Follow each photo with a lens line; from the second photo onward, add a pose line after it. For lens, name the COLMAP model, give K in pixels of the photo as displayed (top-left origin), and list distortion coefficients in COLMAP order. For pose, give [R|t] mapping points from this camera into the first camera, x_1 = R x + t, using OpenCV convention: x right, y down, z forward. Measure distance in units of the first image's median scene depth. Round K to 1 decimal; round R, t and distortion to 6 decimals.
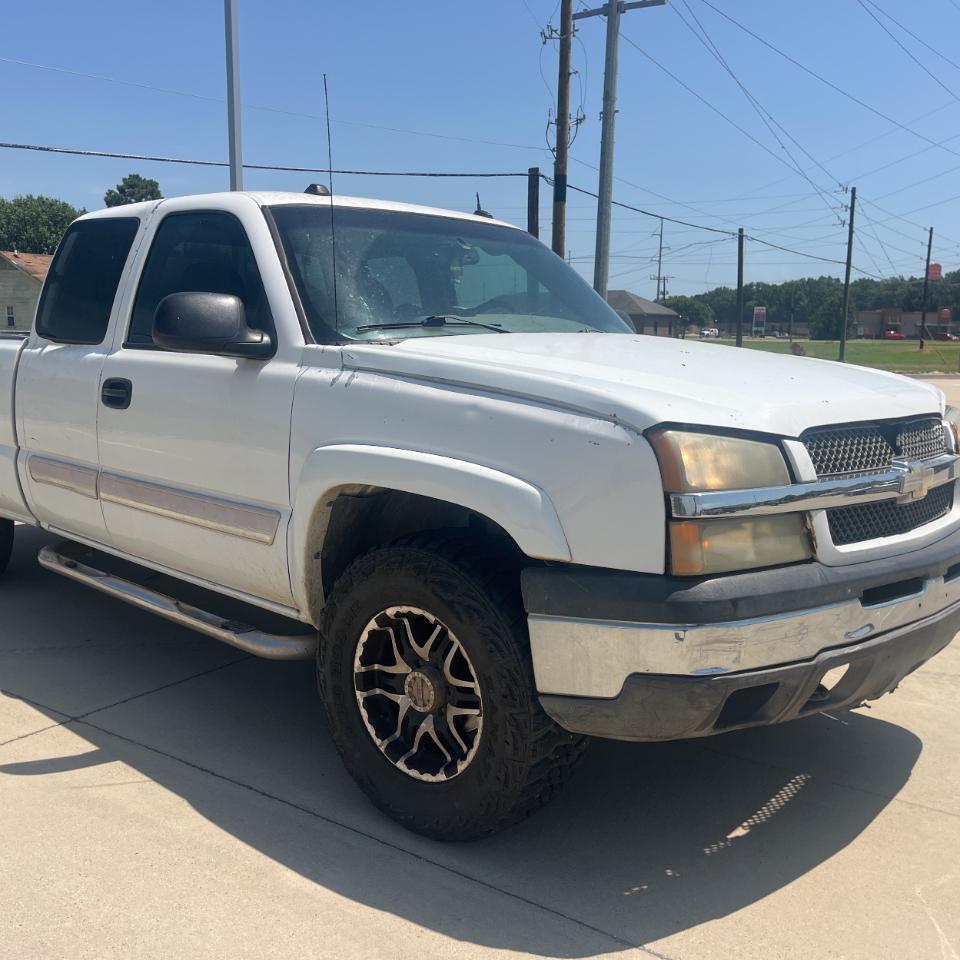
lens RADIAL K [[981.0, 0, 476.9], [0, 981.0, 486.5], [0, 0, 1]] dist [0.026001, 0.000000]
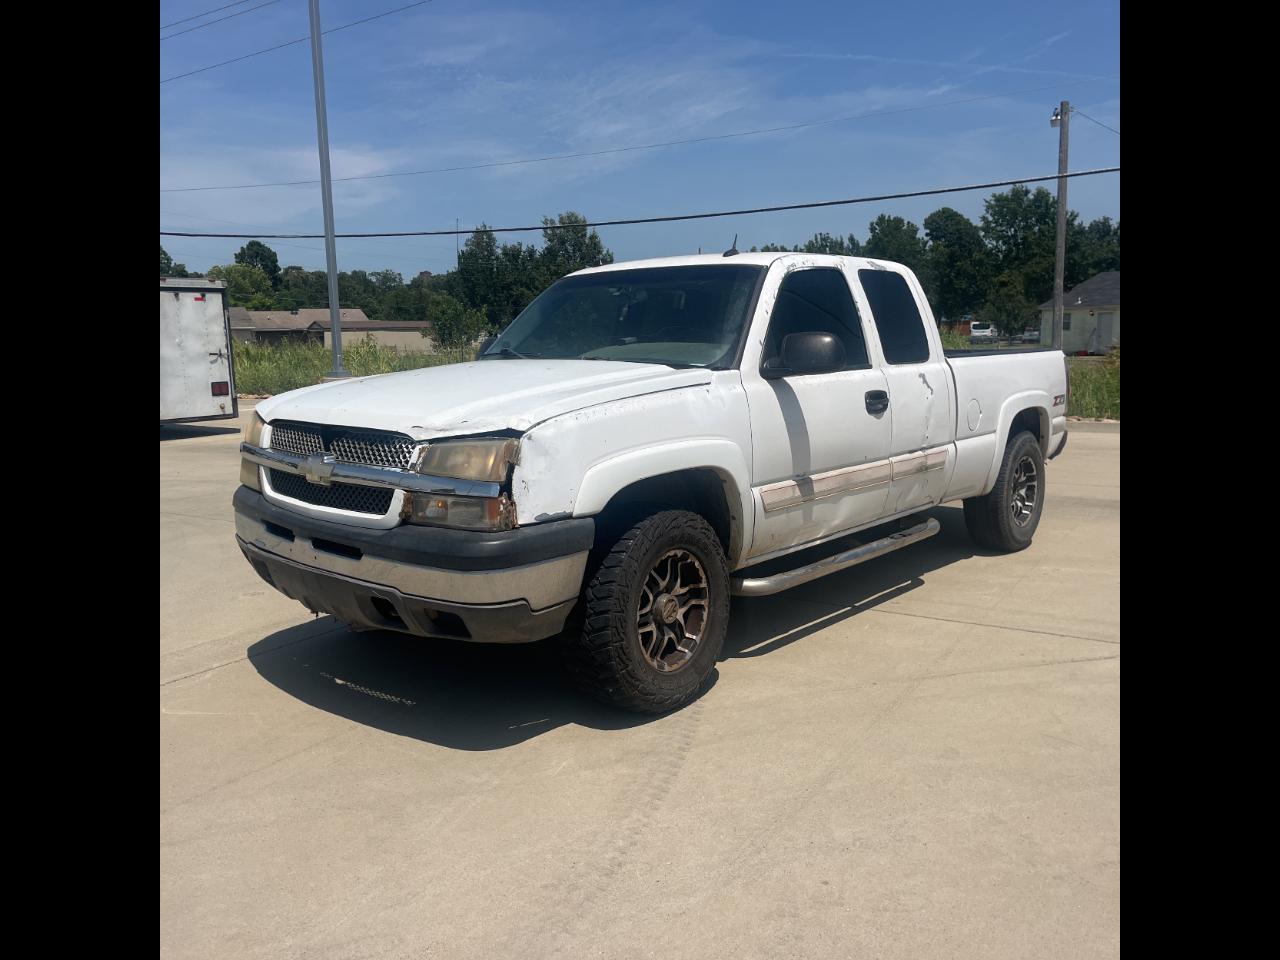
lens RADIAL K [[978.6, 0, 640.7], [0, 978.6, 475.0], [0, 0, 1]] dist [0.041745, -0.024006]
pose [[0.064125, 0.126160, -0.989935, 1.555960], [-0.141639, 0.983085, 0.116113, -0.189742], [0.987839, 0.132767, 0.080909, 1.126543]]
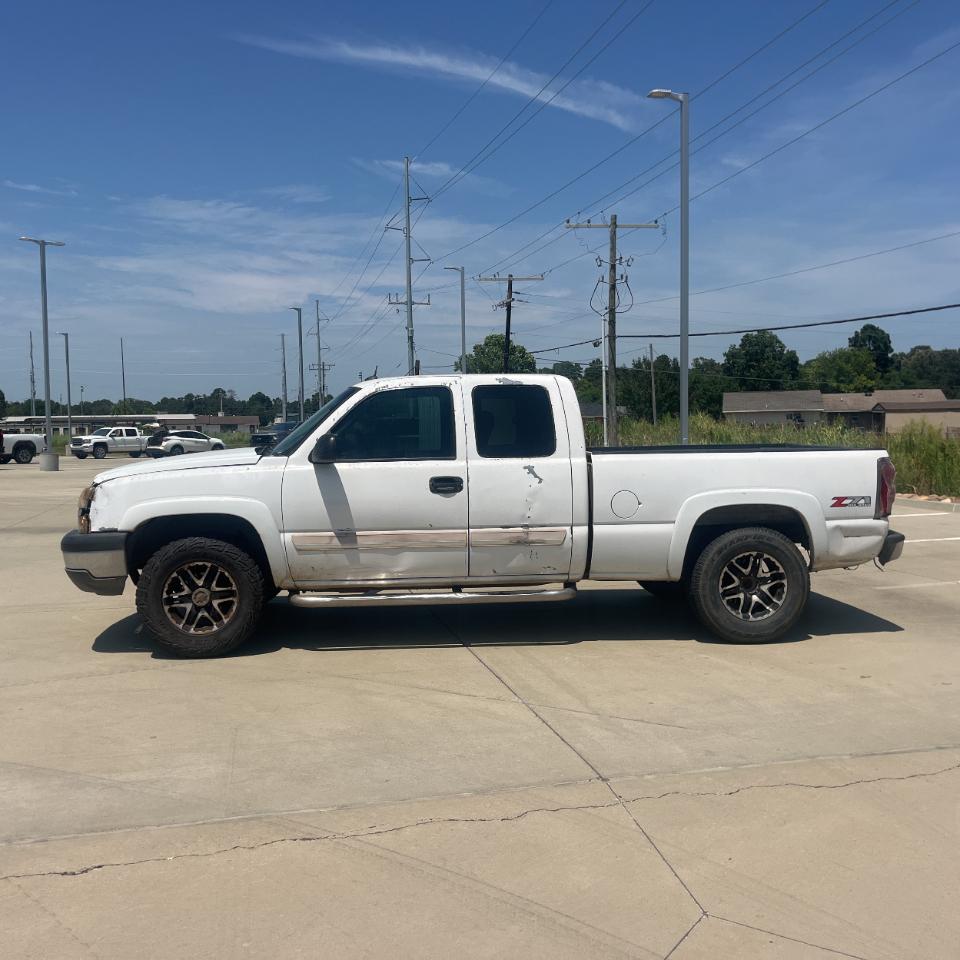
lens RADIAL K [[981.0, 0, 477.5], [0, 981.0, 477.8], [0, 0, 1]] dist [0.026001, 0.000000]
pose [[-0.653110, 0.033986, -0.756500, 1.537830], [-0.117595, 0.982322, 0.145655, -0.500145], [0.748076, 0.184089, -0.637568, 2.977542]]
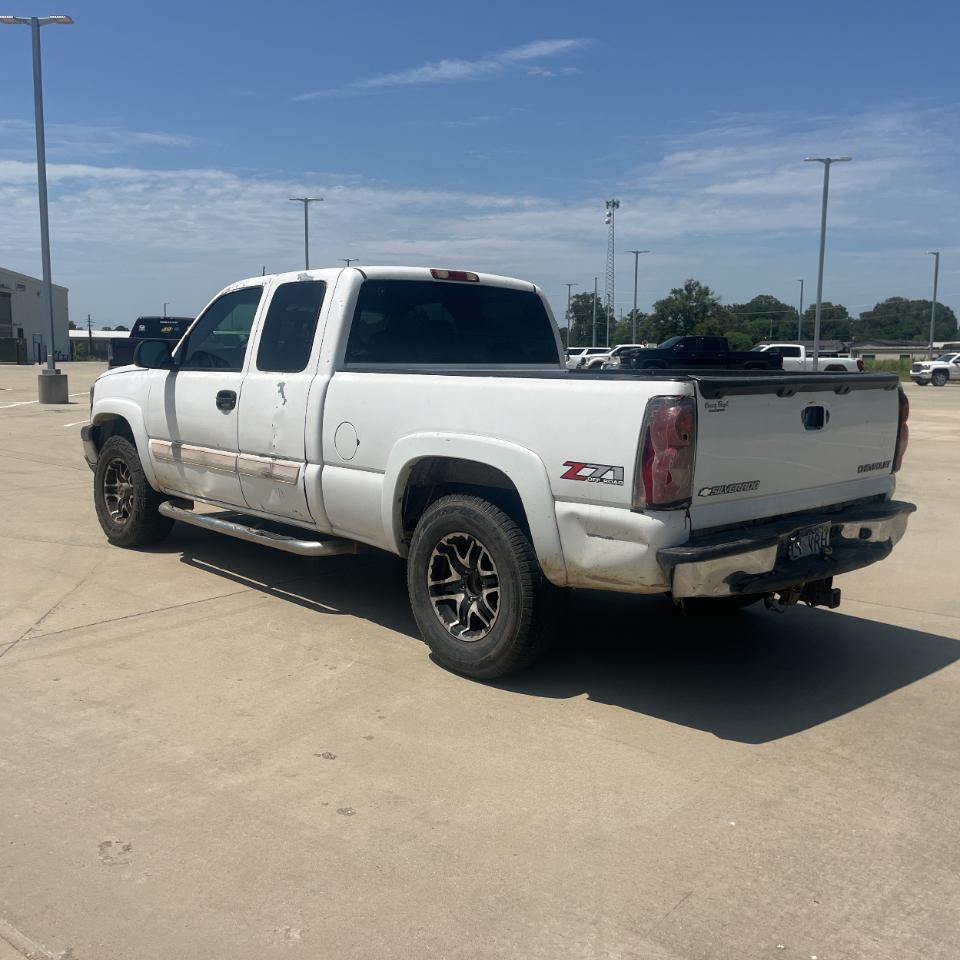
lens RADIAL K [[981.0, 0, 466.0], [0, 981.0, 465.4], [0, 0, 1]] dist [0.026001, 0.000000]
pose [[-0.997944, -0.028456, 0.057424, -0.537086], [-0.011952, 0.962938, 0.269459, -0.556248], [-0.062964, 0.268219, -0.961298, 3.367584]]
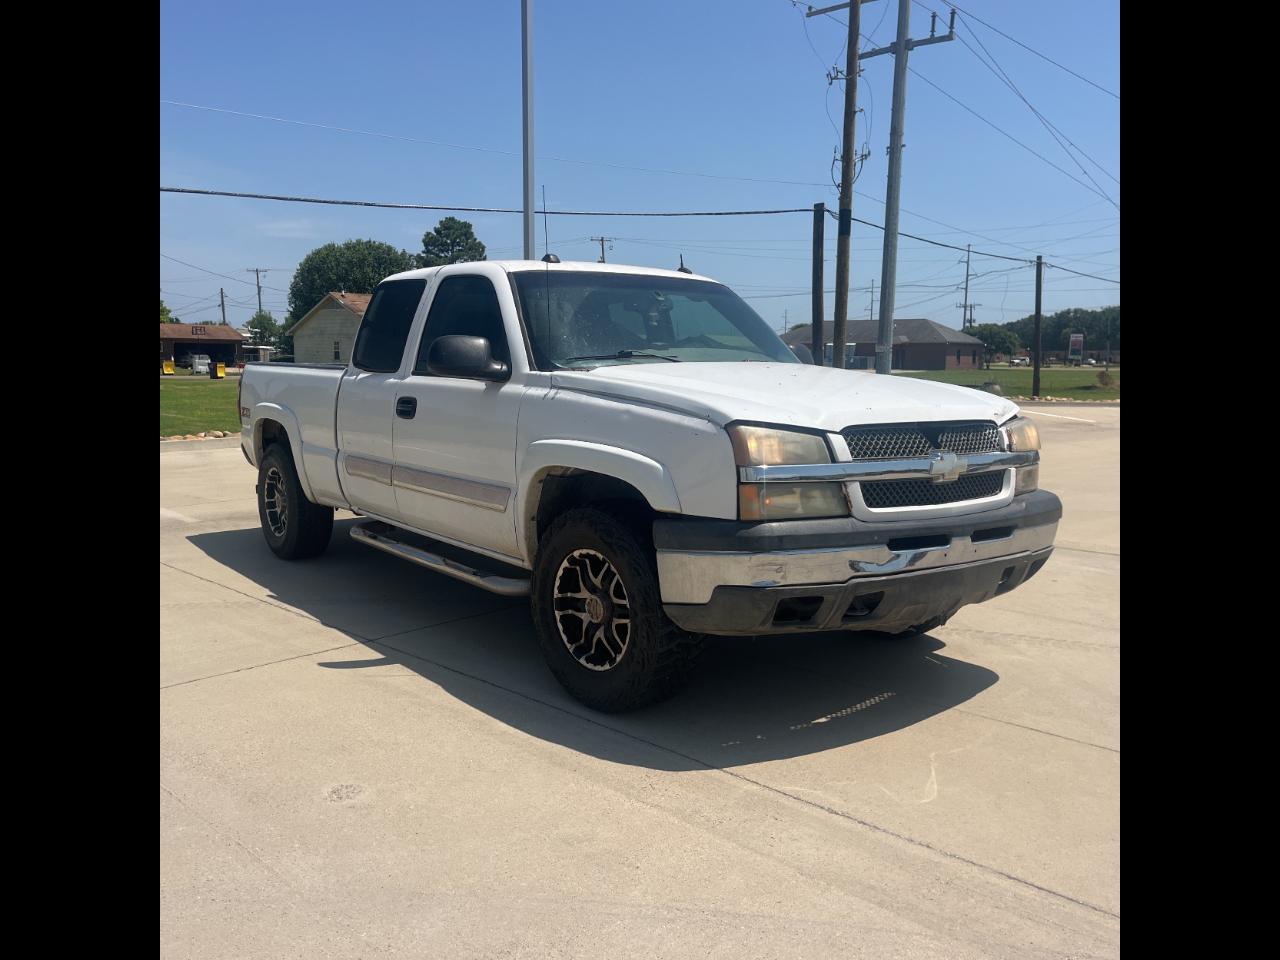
lens RADIAL K [[978.6, 0, 637.2], [0, 978.6, 486.5], [0, 0, 1]] dist [0.041745, -0.024006]
pose [[0.989919, 0.012909, -0.141045, 0.172665], [-0.017189, 0.999427, -0.029167, 0.058073], [0.140587, 0.031298, 0.989573, -0.358067]]
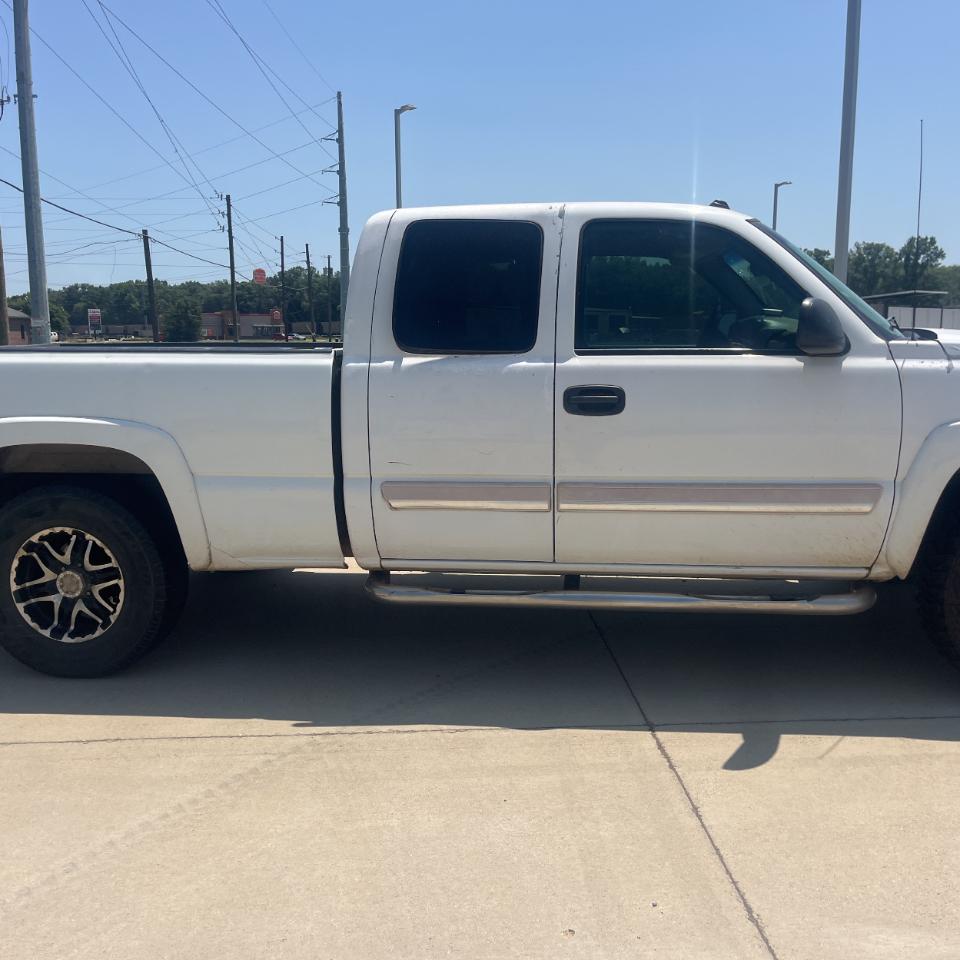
lens RADIAL K [[981.0, 0, 476.6], [0, 981.0, 485.6], [0, 0, 1]] dist [0.026001, 0.000000]
pose [[0.792941, -0.115005, 0.598347, -1.235190], [0.116777, 0.992505, 0.036009, -0.068400], [-0.598003, 0.041320, 0.800428, 0.331286]]
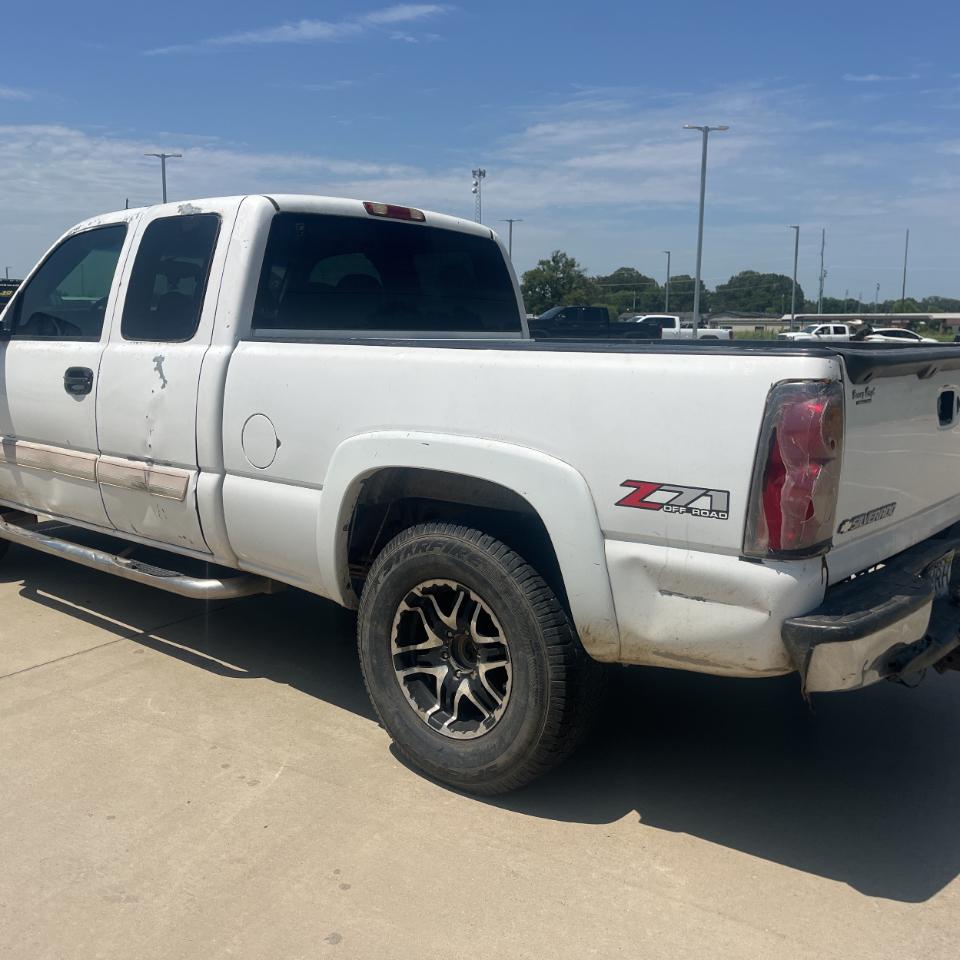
lens RADIAL K [[981.0, 0, 463.5], [0, 981.0, 468.5], [0, 0, 1]] dist [0.026001, 0.000000]
pose [[-0.997133, -0.014382, -0.074292, -0.402285], [-0.035934, 0.954006, 0.297627, -0.475106], [0.066595, 0.299443, -0.951787, 2.934581]]
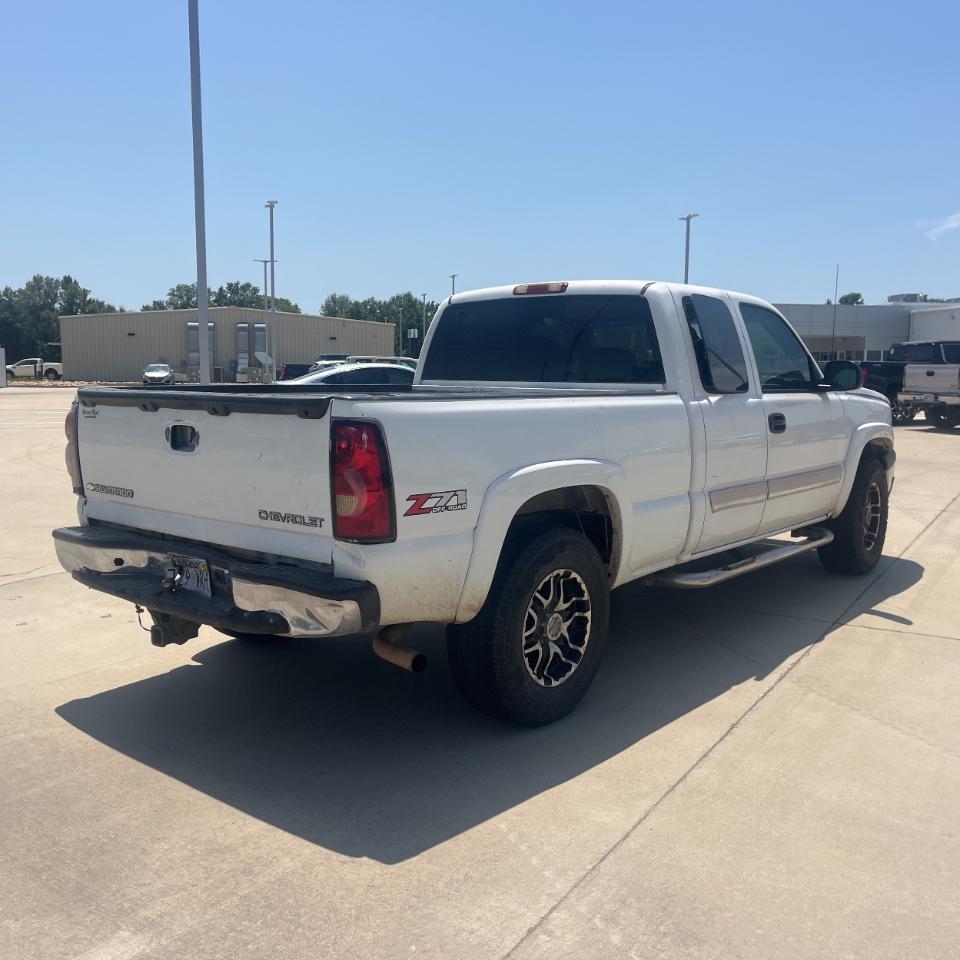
lens RADIAL K [[981.0, 0, 485.6], [0, 981.0, 480.2], [0, 0, 1]] dist [0.026001, 0.000000]
pose [[-0.074768, -0.127762, 0.988983, -2.123765], [0.152203, 0.978677, 0.137937, -0.330269], [-0.985517, 0.160839, -0.053728, 1.784844]]
